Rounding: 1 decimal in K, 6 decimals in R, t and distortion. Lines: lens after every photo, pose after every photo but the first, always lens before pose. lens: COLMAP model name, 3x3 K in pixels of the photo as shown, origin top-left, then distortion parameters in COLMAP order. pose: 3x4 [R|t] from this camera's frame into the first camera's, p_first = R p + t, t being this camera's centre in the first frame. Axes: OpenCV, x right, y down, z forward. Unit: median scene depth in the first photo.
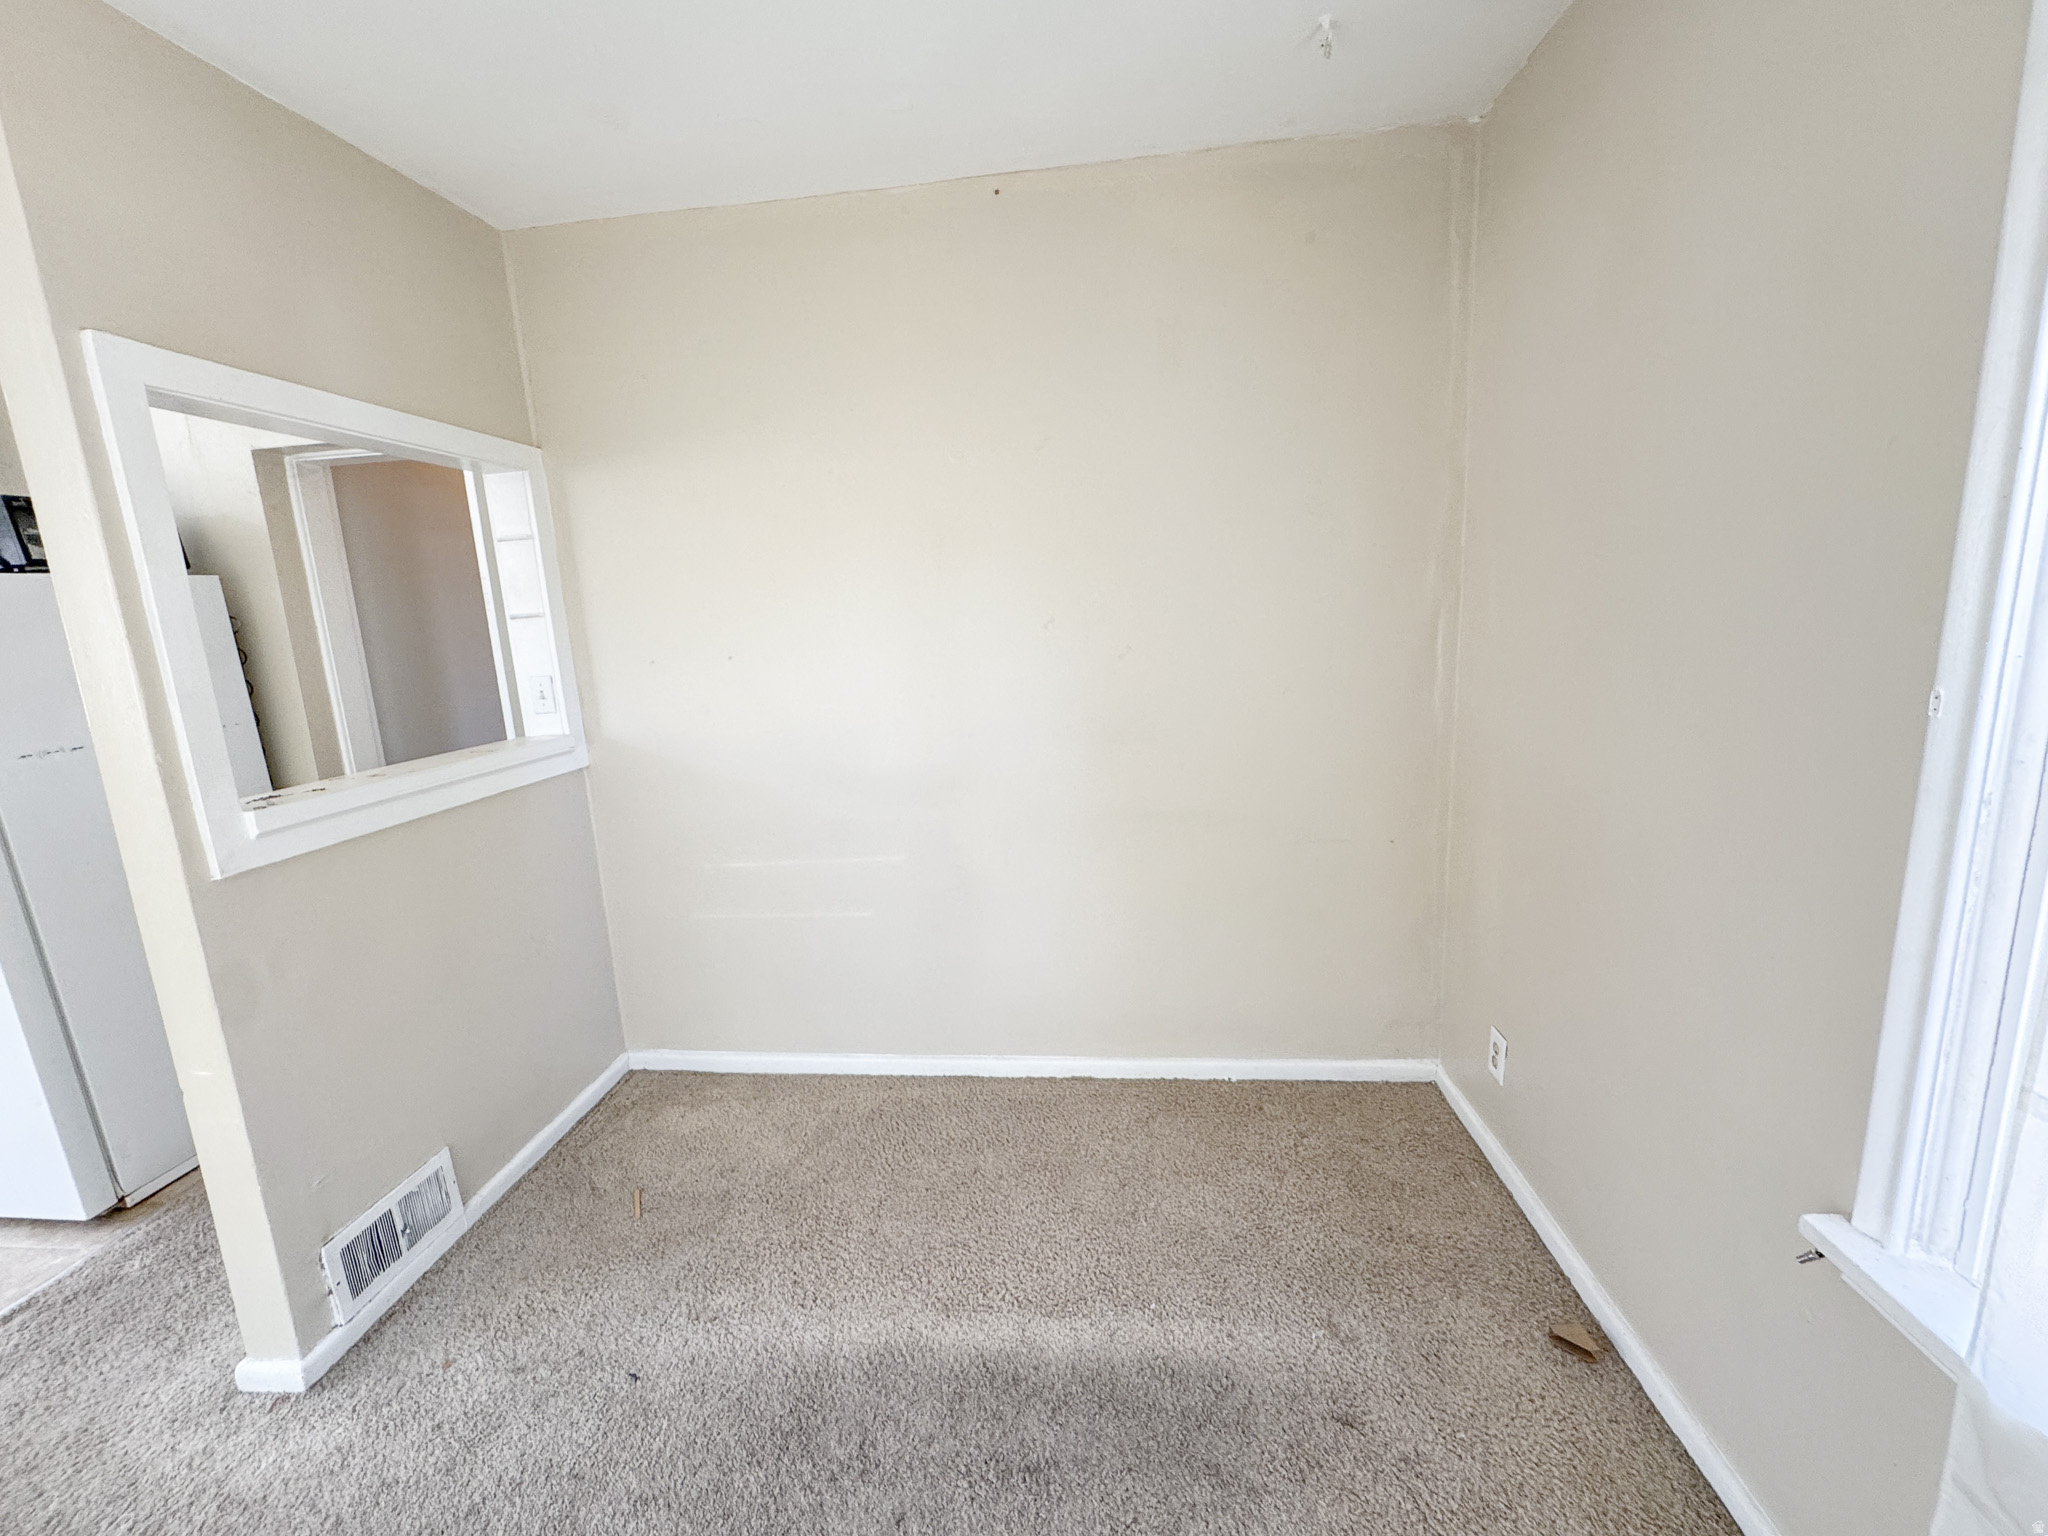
lens RADIAL K [[842.1, 0, 1022.8], [0, 842.1, 765.8], [0, 0, 1]] dist [-0.003075, 0.000017]
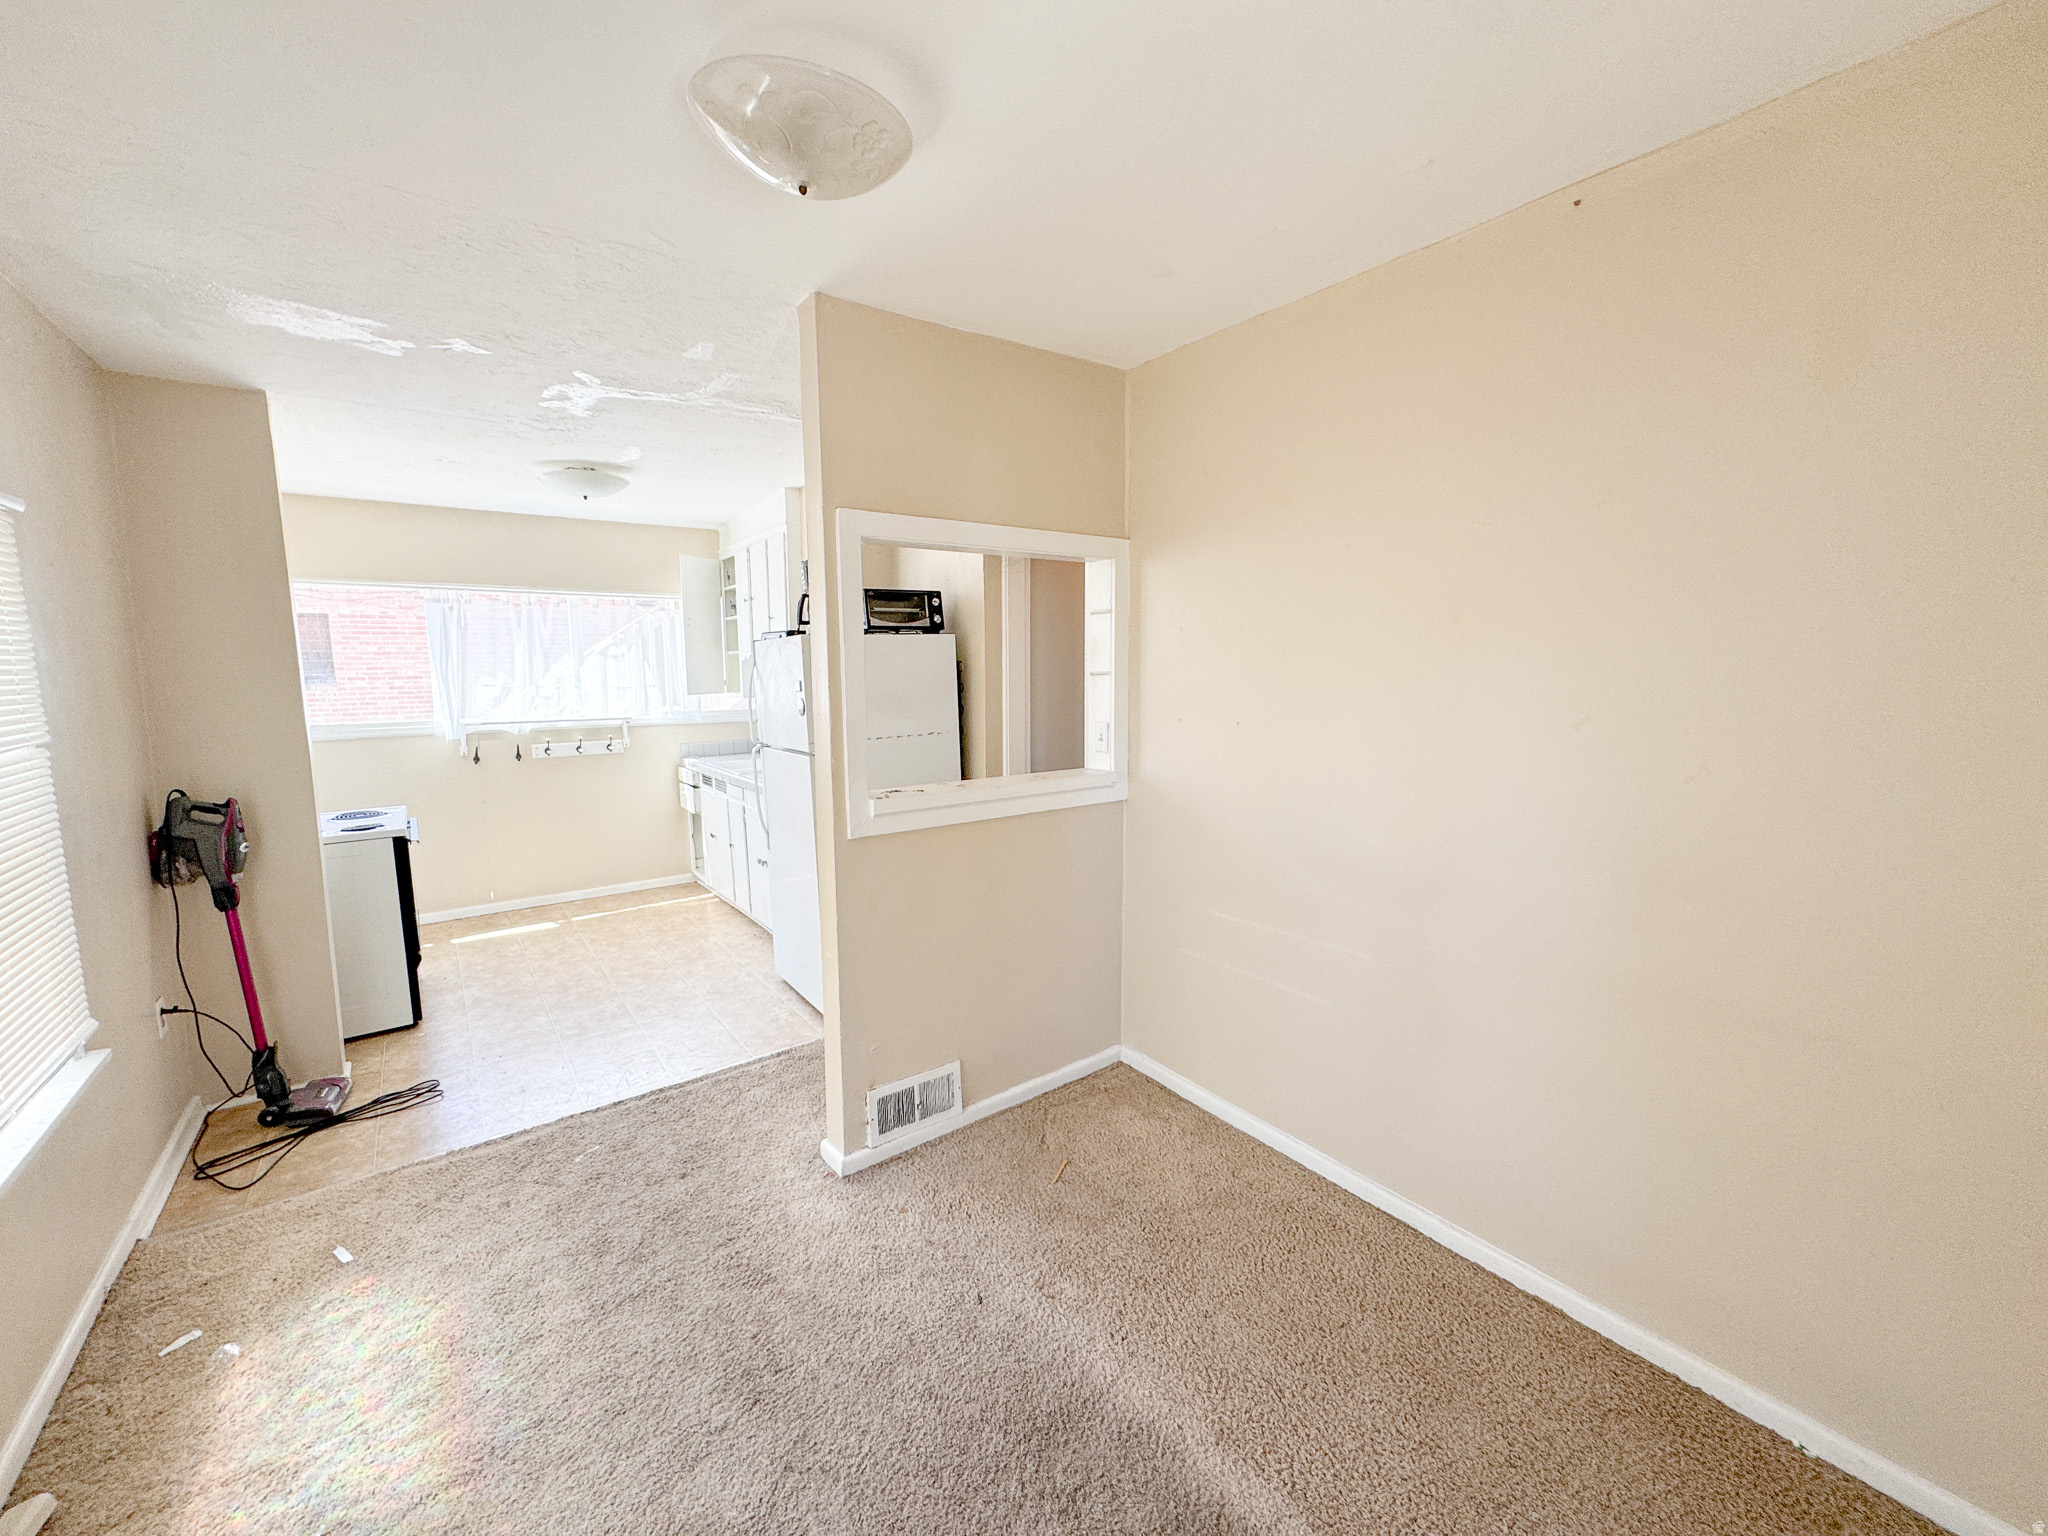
lens RADIAL K [[815.9, 0, 1022.2], [0, 815.9, 765.3], [0, 0, 1]] dist [-0.003982, 0.000567]
pose [[0.674251, 0.139776, -0.725154, 0.281910], [-0.162393, 0.985953, 0.039051, -0.089306], [0.720426, 0.091430, 0.687479, 0.120350]]
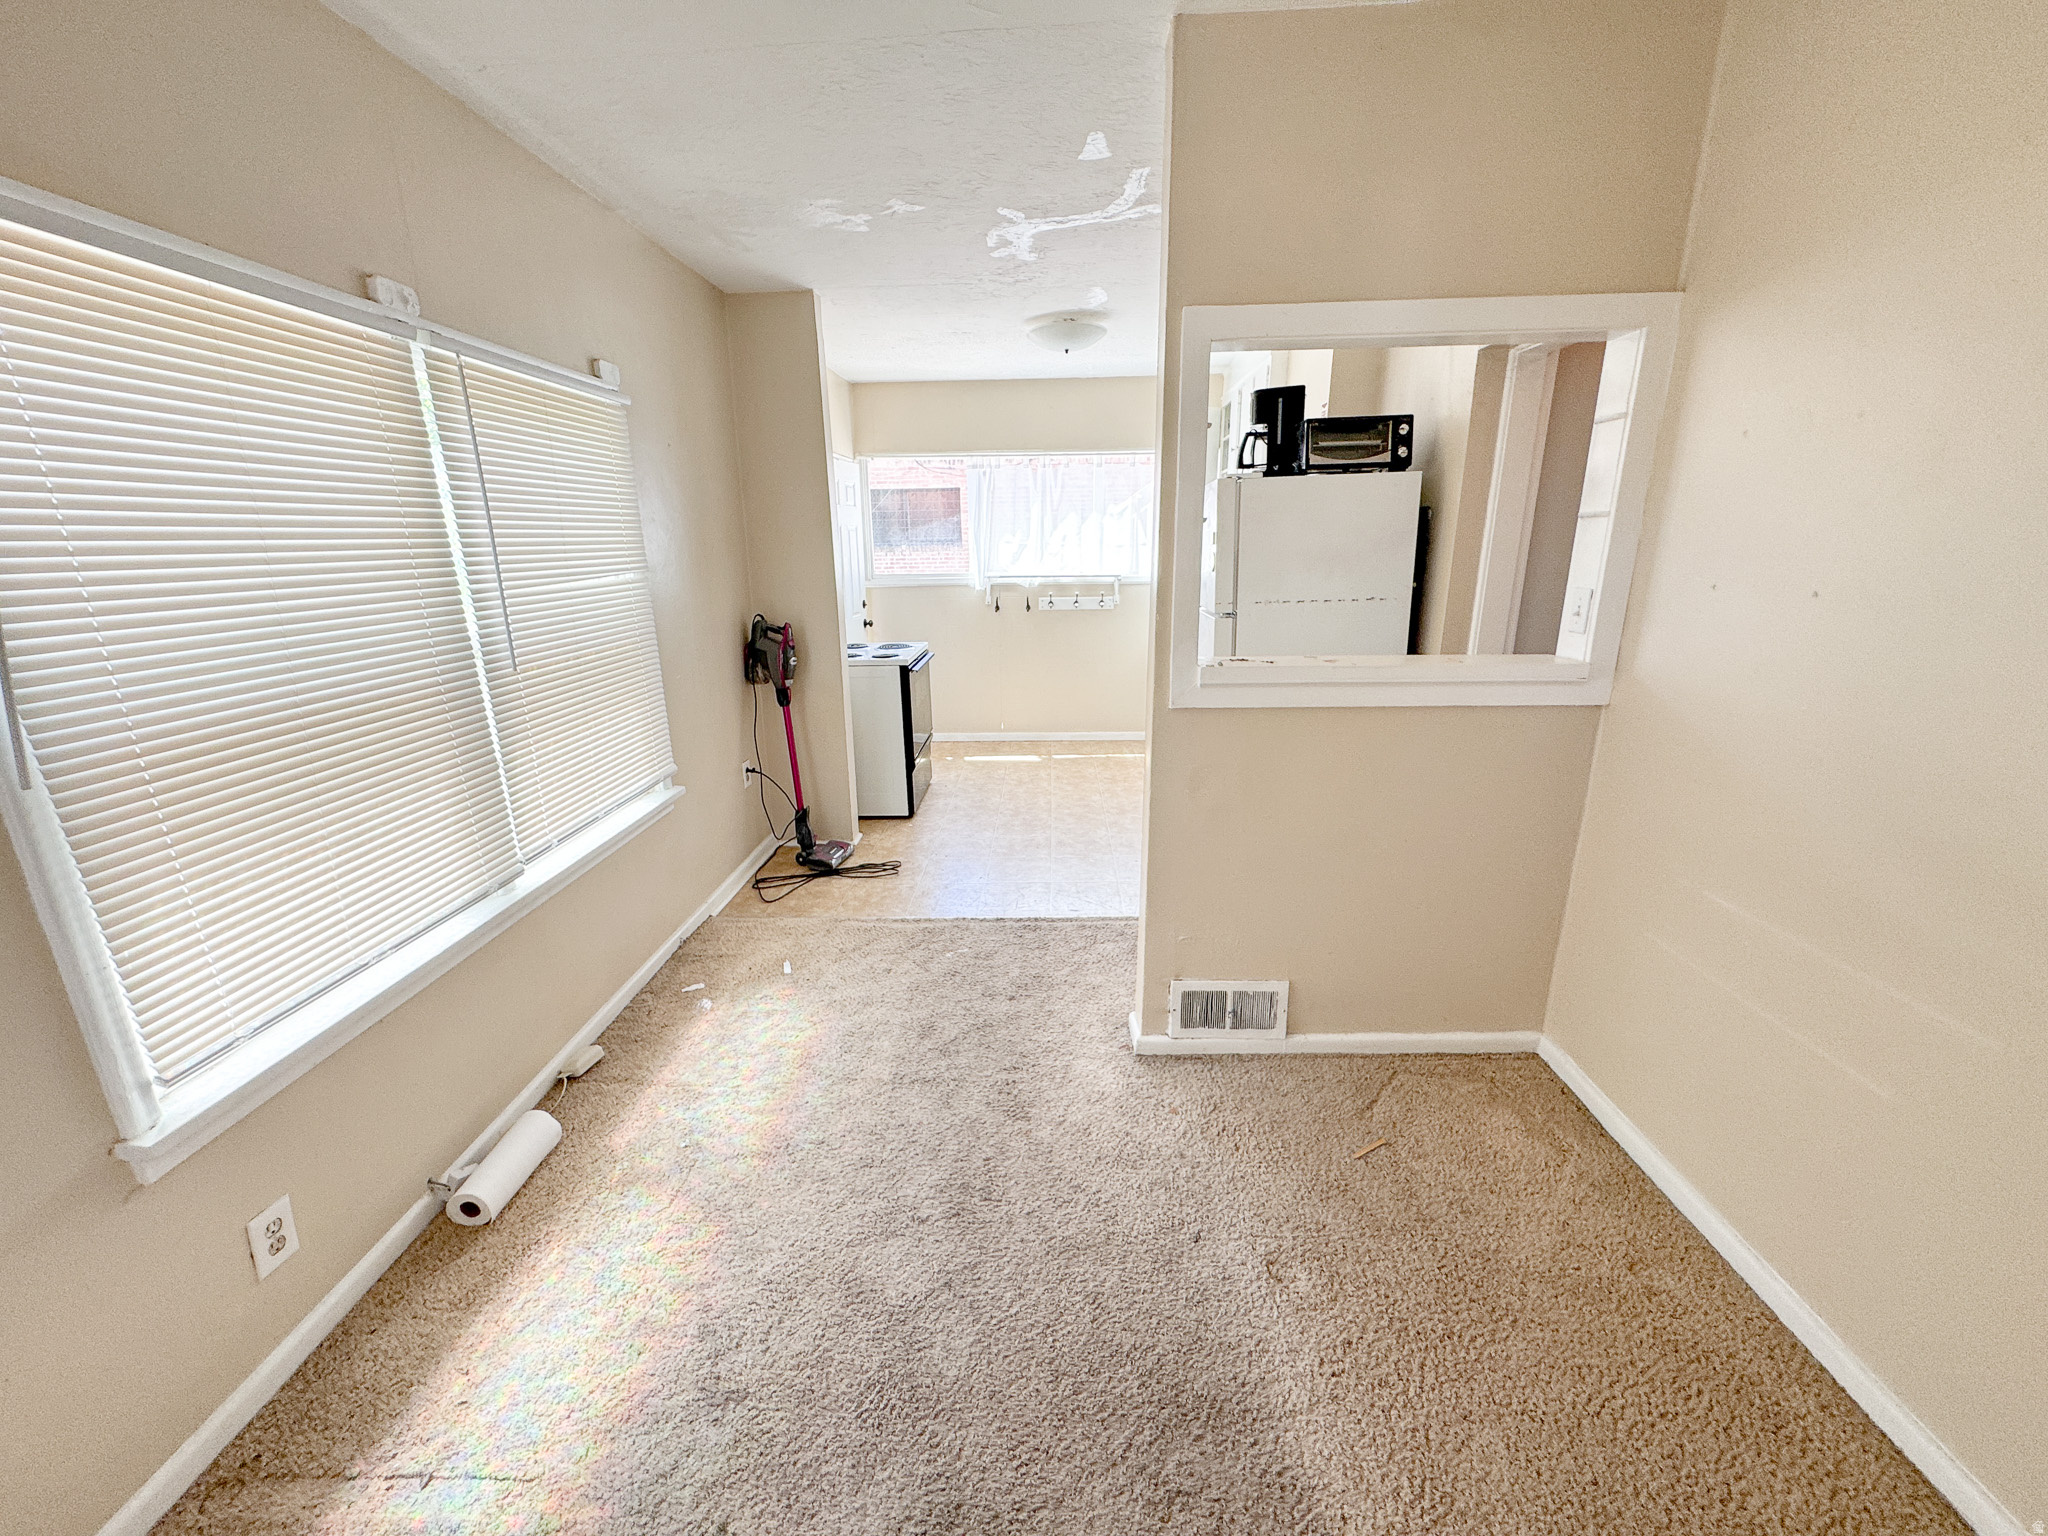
lens RADIAL K [[815.9, 0, 1022.2], [0, 815.9, 765.3], [0, 0, 1]] dist [-0.003982, 0.000567]
pose [[0.066851, 0.319925, -0.945081, 0.276046], [-0.169843, 0.937025, 0.305184, -0.116876], [0.983201, 0.140113, 0.116978, 0.464249]]
